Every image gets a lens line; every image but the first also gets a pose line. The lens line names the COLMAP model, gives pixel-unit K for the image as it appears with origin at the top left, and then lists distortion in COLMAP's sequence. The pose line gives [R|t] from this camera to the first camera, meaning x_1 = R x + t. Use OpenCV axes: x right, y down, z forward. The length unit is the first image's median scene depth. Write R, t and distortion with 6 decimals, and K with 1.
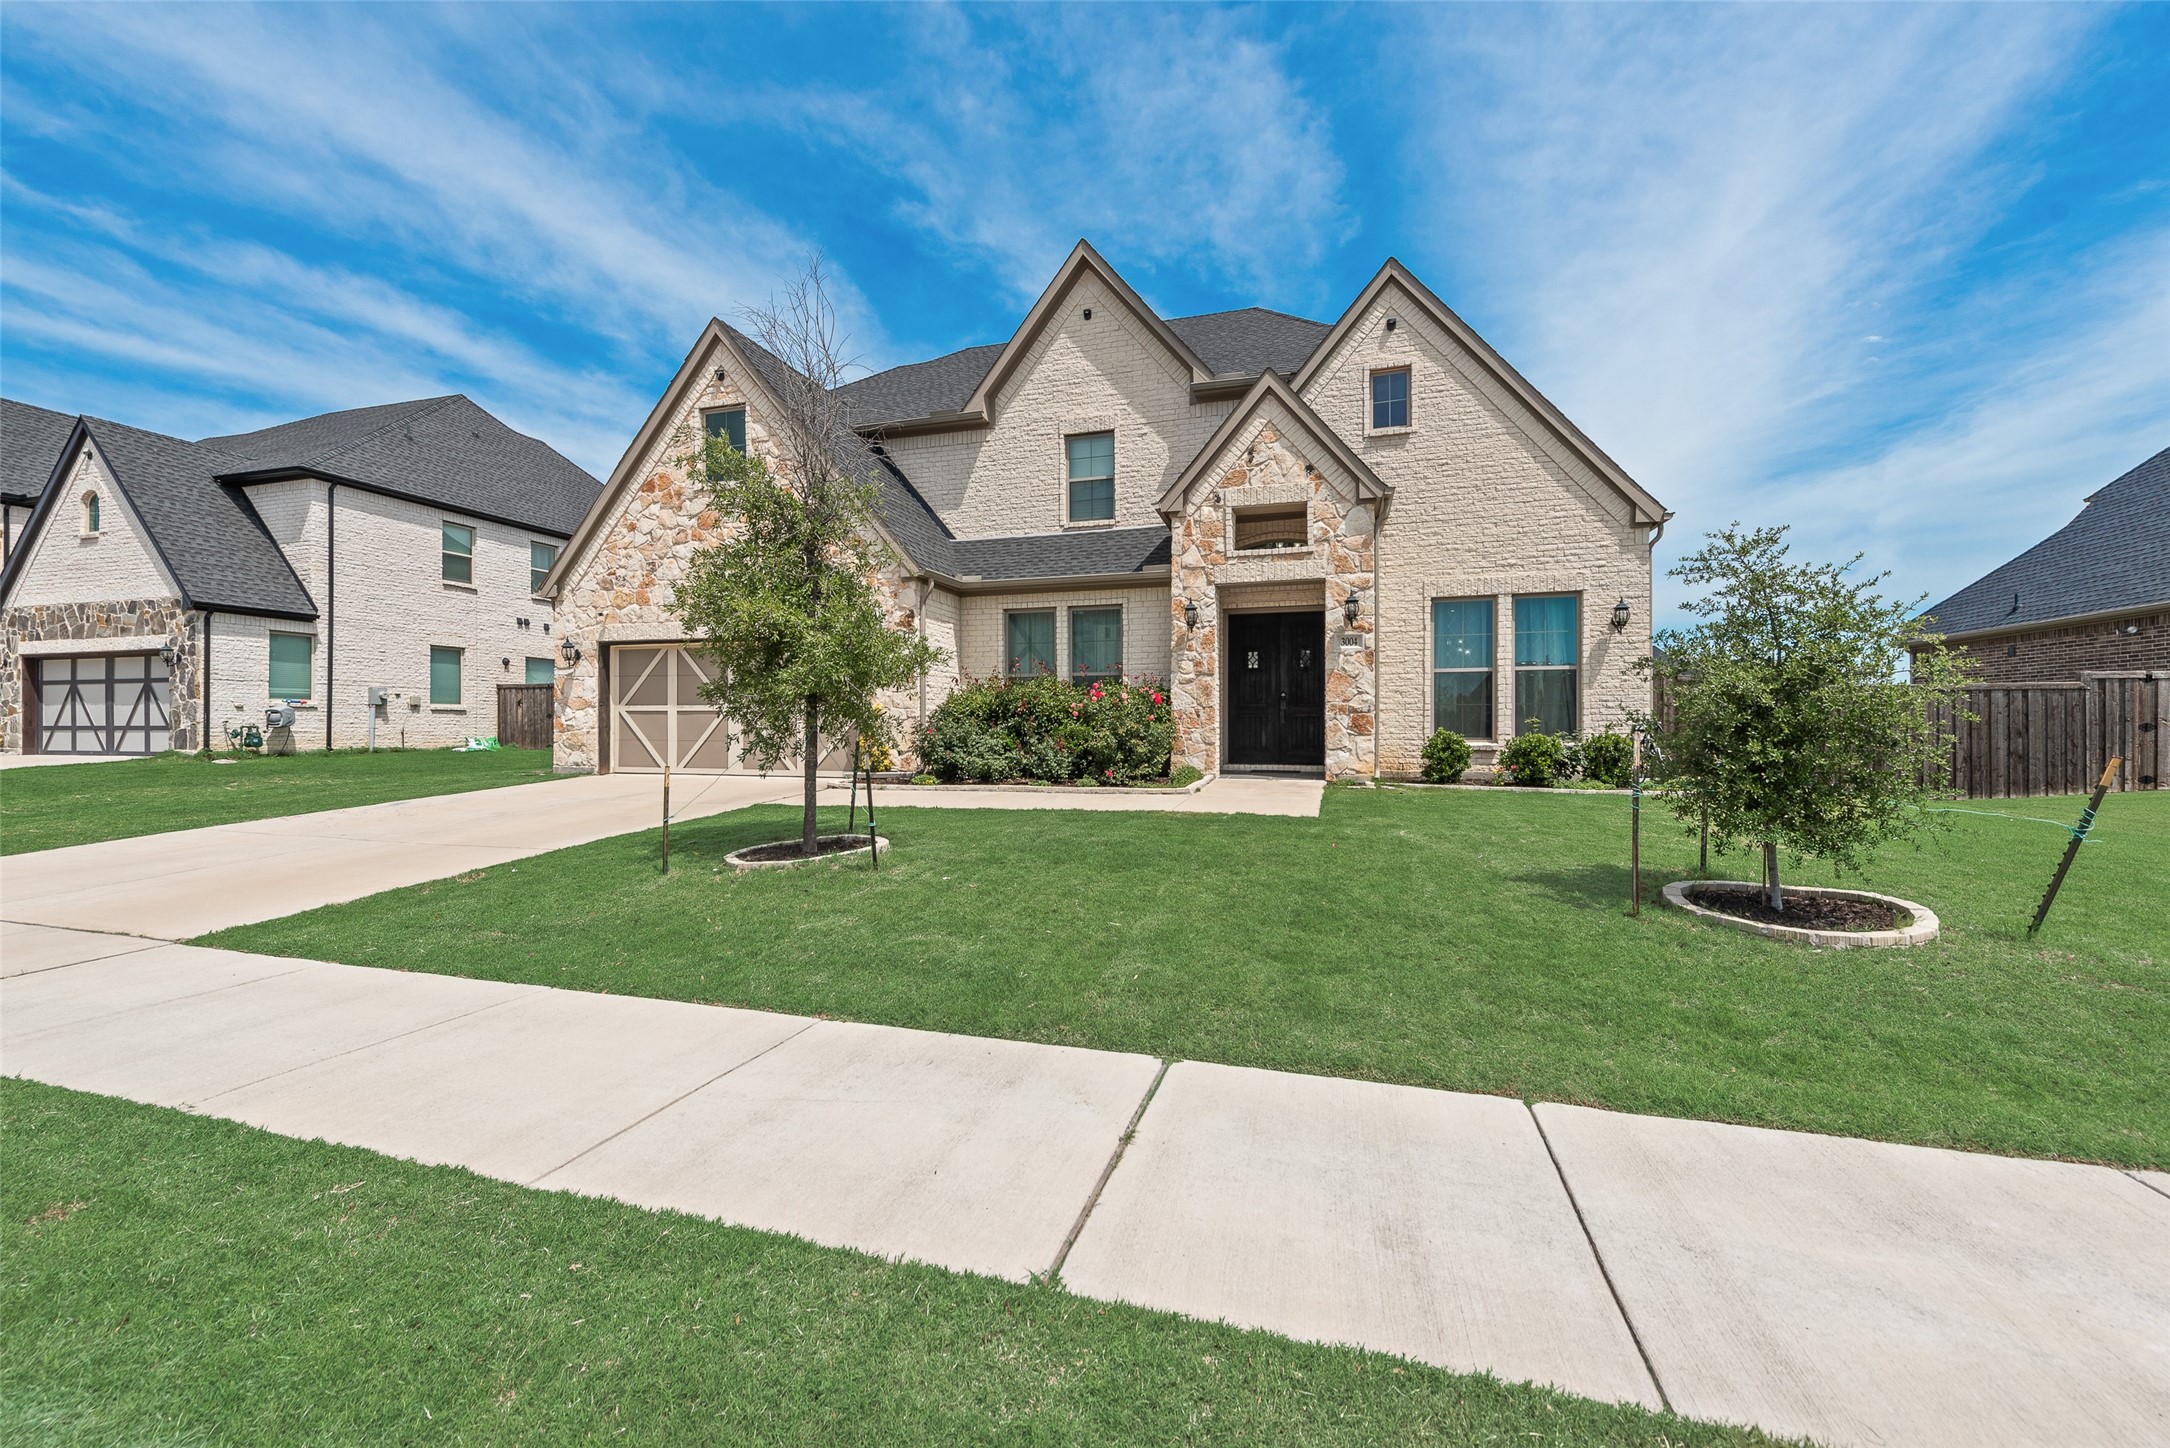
lens RADIAL K [[855.1, 0, 1078.2], [0, 855.1, 716.1], [0, 0, 1]] dist [0.007618, -0.000920]
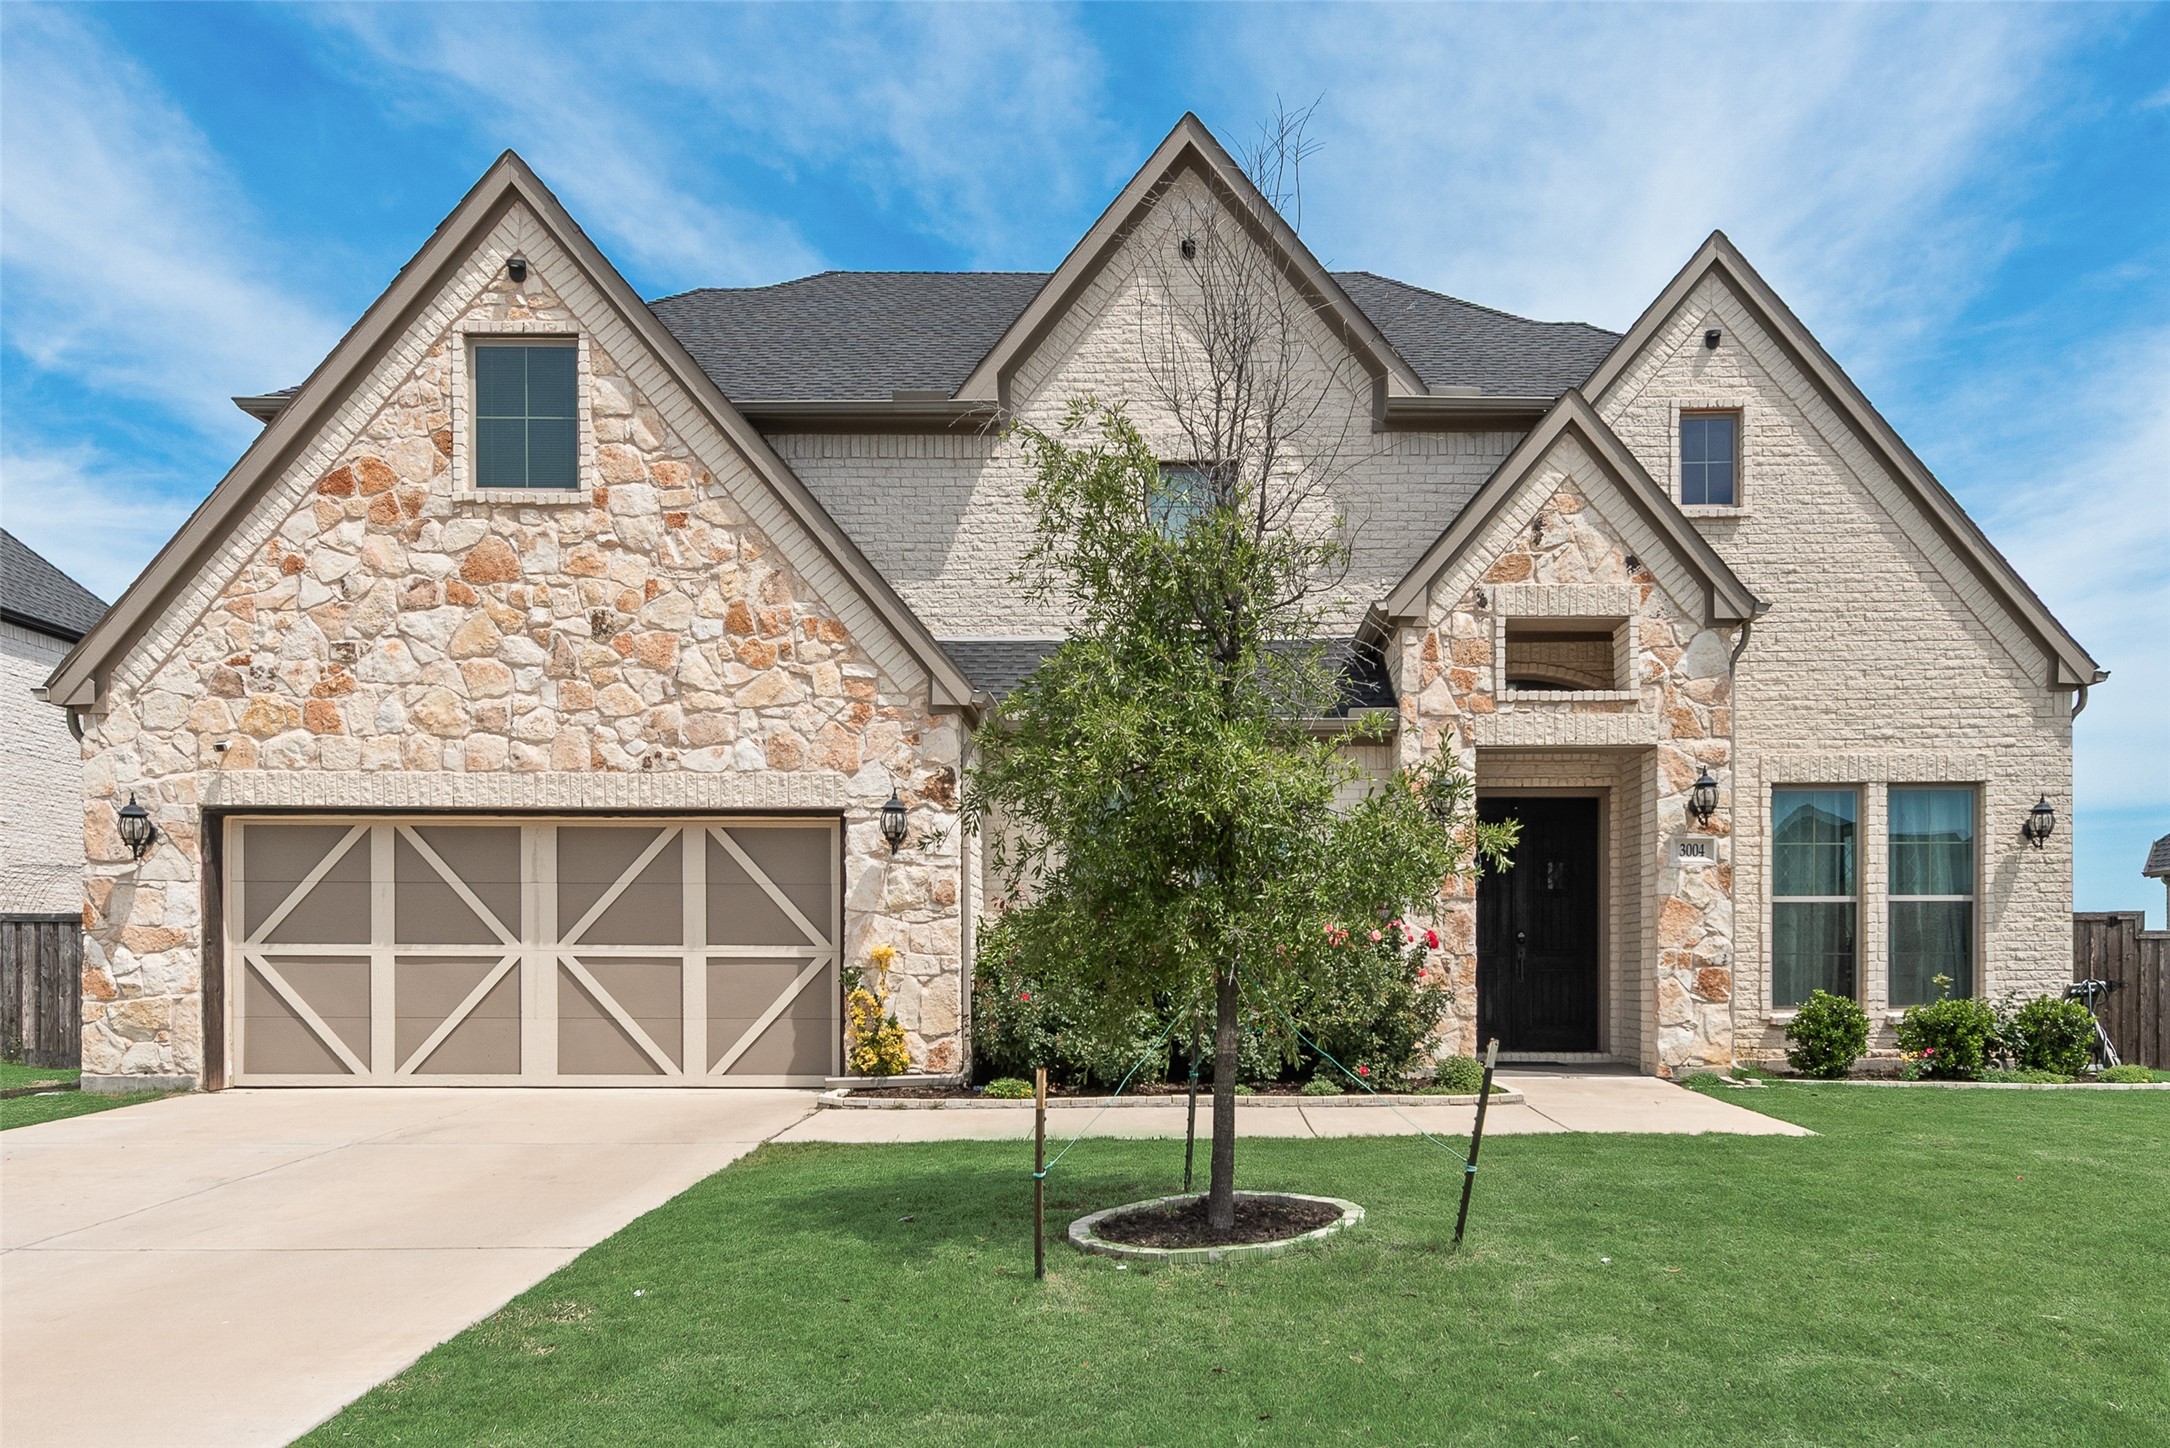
lens RADIAL K [[1447.3, 0, 1084.0], [0, 1447.3, 963.5], [0, 0, 1]] dist [0.002513, 0.005951]
pose [[0.957726, 0.001782, 0.287678, -0.371796], [-0.004823, 0.999940, 0.009862, -0.013022], [-0.287643, -0.010832, 0.957676, 0.120563]]
